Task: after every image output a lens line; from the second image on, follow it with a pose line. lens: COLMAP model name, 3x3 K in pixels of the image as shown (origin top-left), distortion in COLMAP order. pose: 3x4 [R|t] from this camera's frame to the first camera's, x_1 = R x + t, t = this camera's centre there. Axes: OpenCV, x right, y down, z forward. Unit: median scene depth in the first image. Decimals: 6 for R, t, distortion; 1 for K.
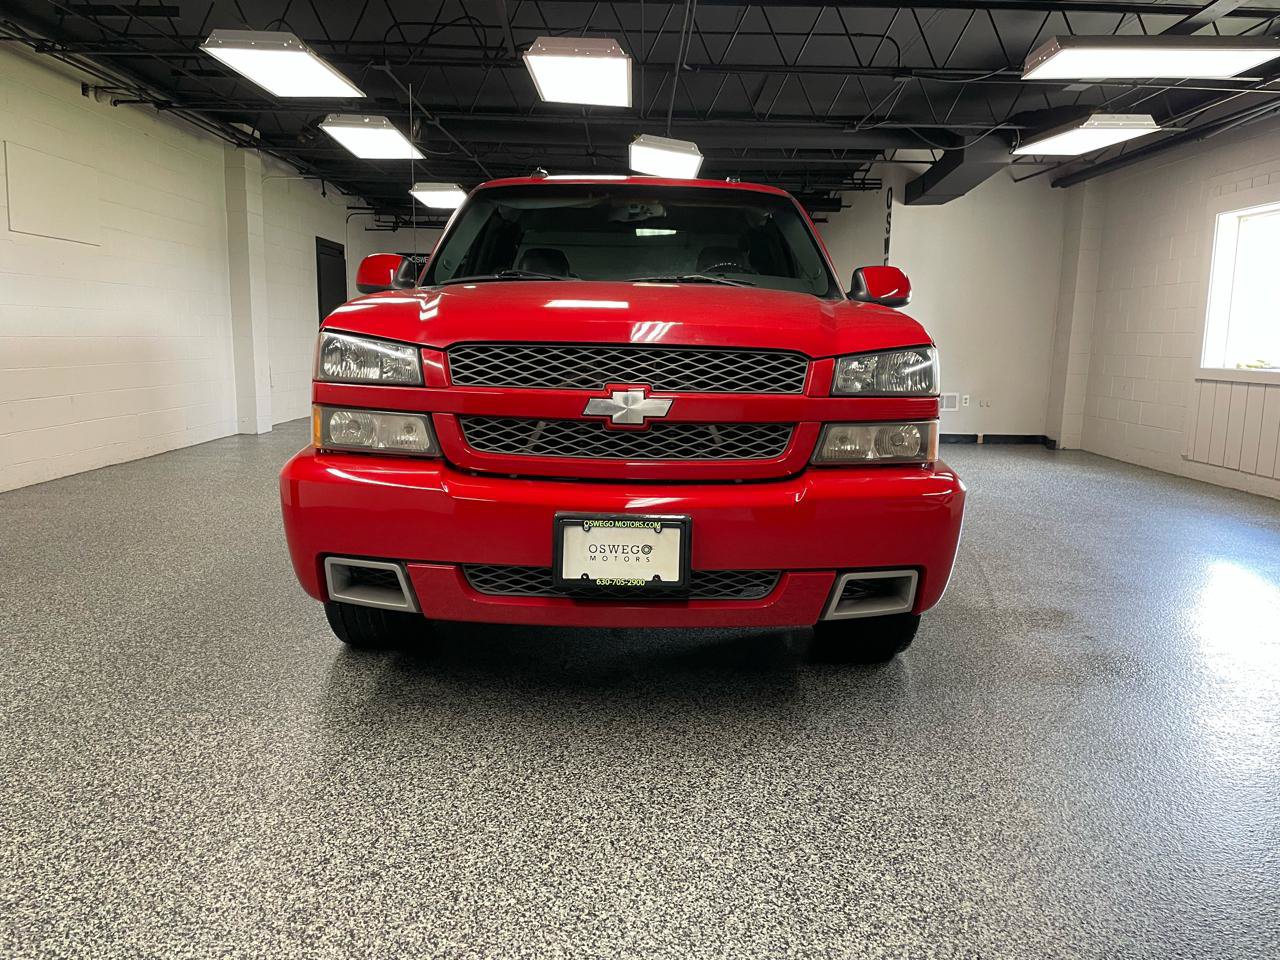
lens RADIAL K [[978.4, 0, 644.6], [0, 978.4, 474.9], [0, 0, 1]] dist [0.089267, -0.122045]
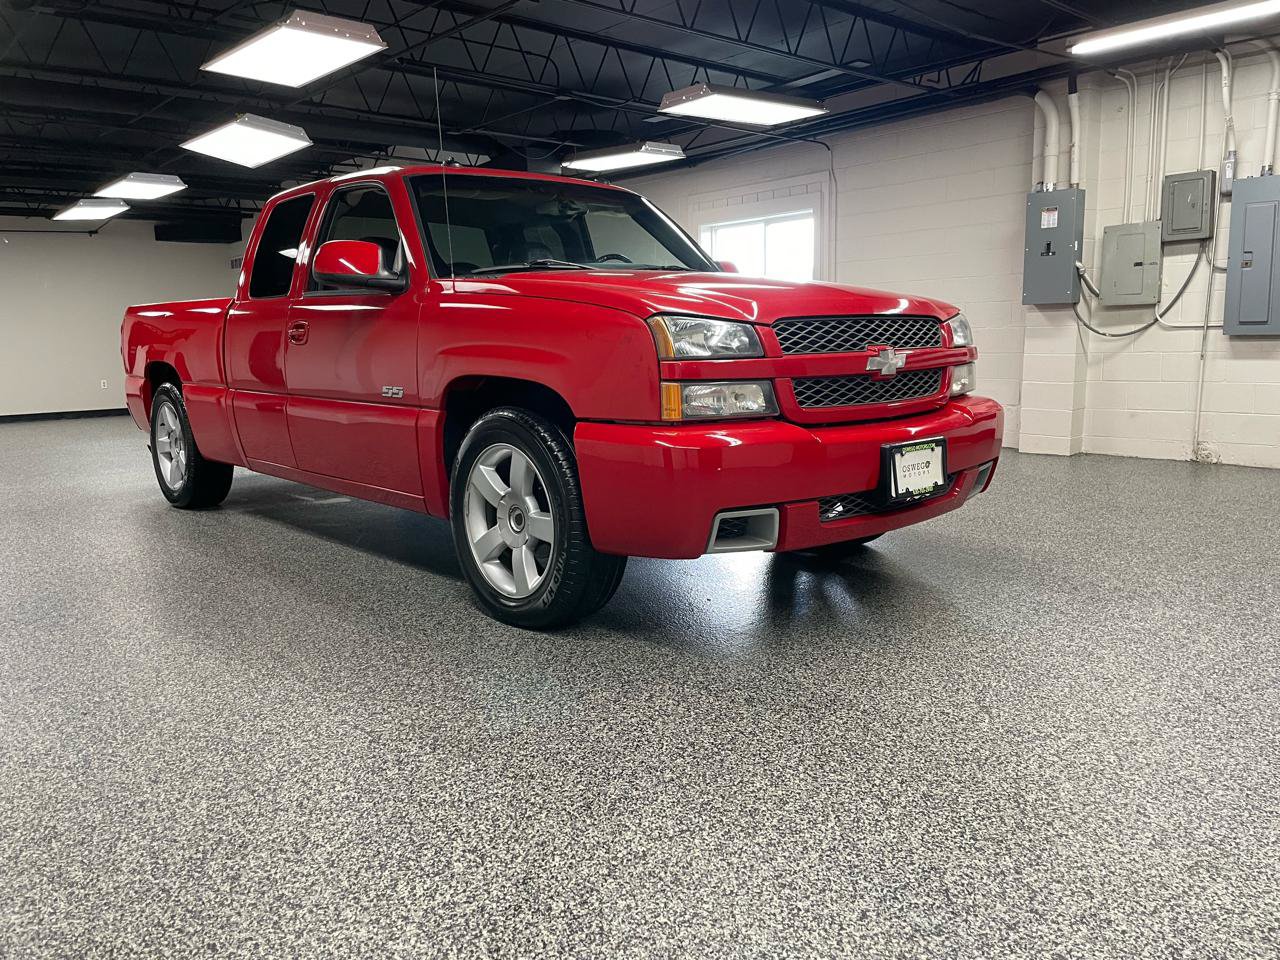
lens RADIAL K [[978.4, 0, 648.8], [0, 978.4, 474.9], [0, 0, 1]] dist [0.089267, -0.122045]
pose [[0.747860, -0.133832, 0.650227, -1.085964], [0.131480, 0.989926, 0.052528, -0.029406], [-0.650706, 0.046208, 0.757922, 0.198795]]
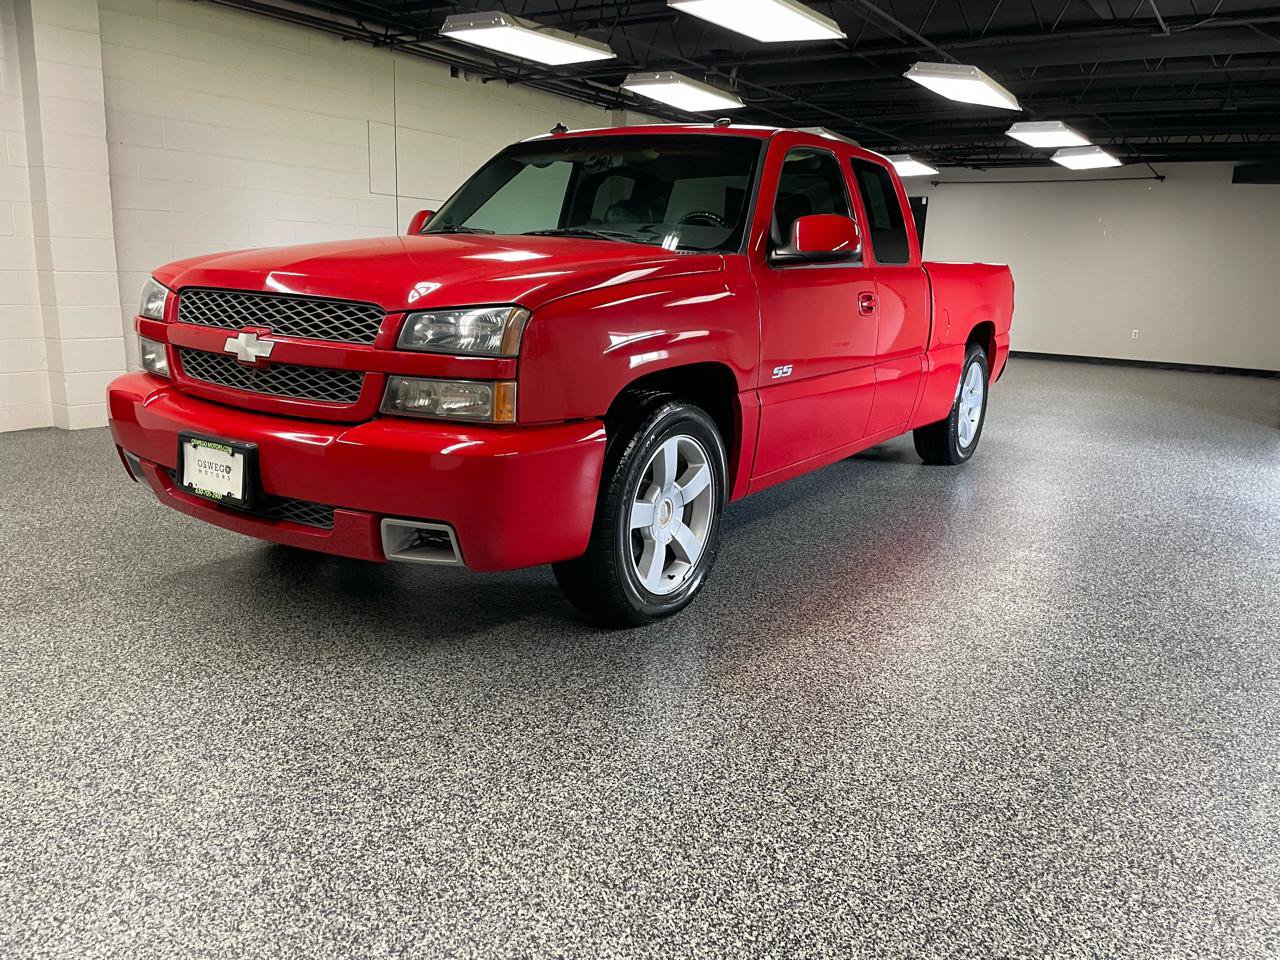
lens RADIAL K [[978.4, 0, 642.9], [0, 978.4, 484.7], [0, 0, 1]] dist [0.089267, -0.122045]
pose [[0.832304, 0.132585, -0.538230, 0.973977], [-0.097599, 0.990856, 0.093158, -0.059486], [0.545660, -0.025006, 0.837633, 0.255213]]
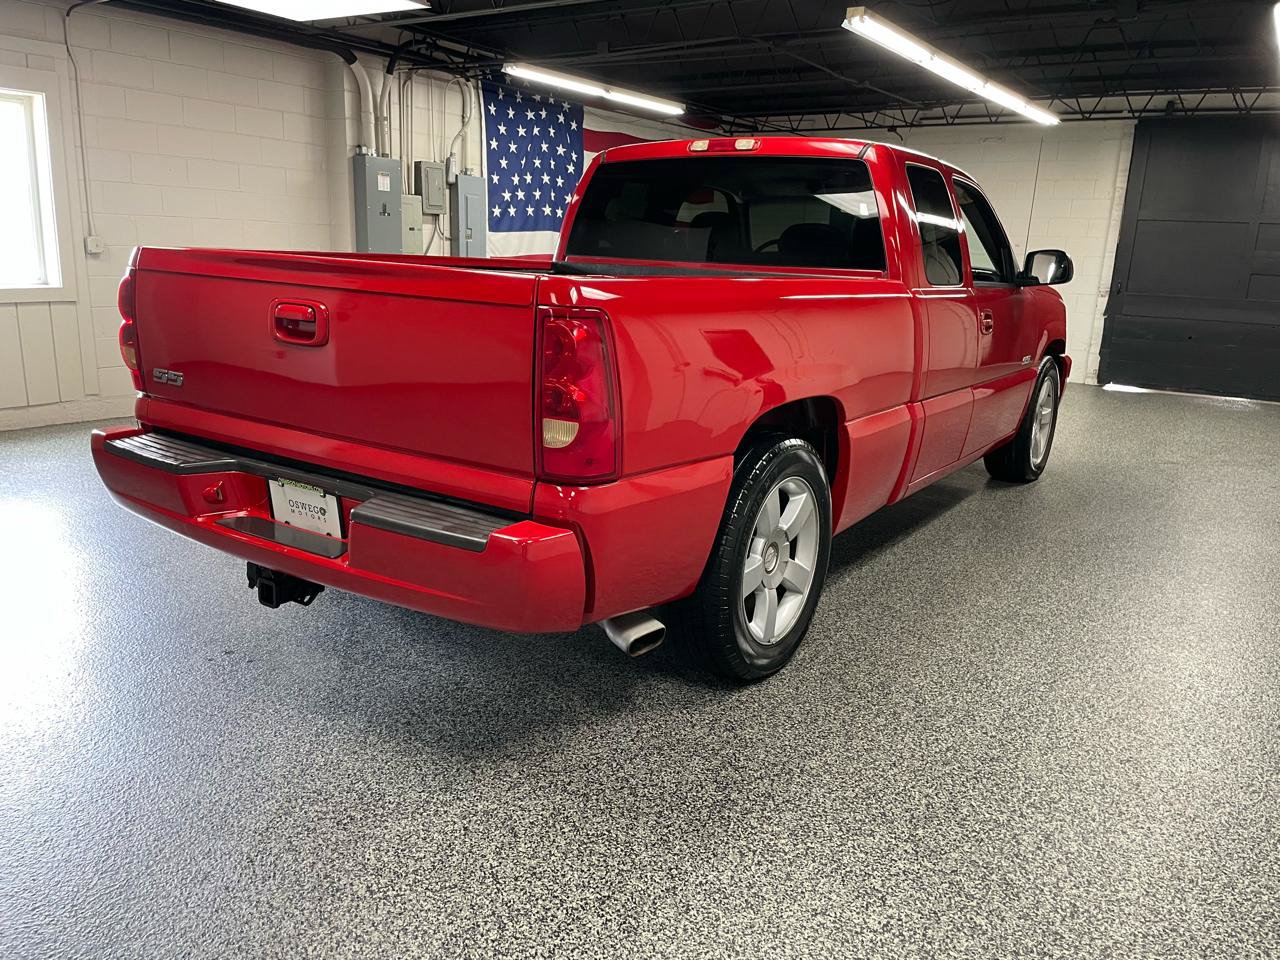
lens RADIAL K [[978.4, 0, 629.6], [0, 978.4, 490.7], [0, 0, 1]] dist [0.089267, -0.122045]
pose [[-0.822606, -0.187623, 0.536765, -0.862751], [0.023883, 0.931758, 0.362293, -0.640560], [-0.568110, 0.310843, -0.761989, 3.715630]]
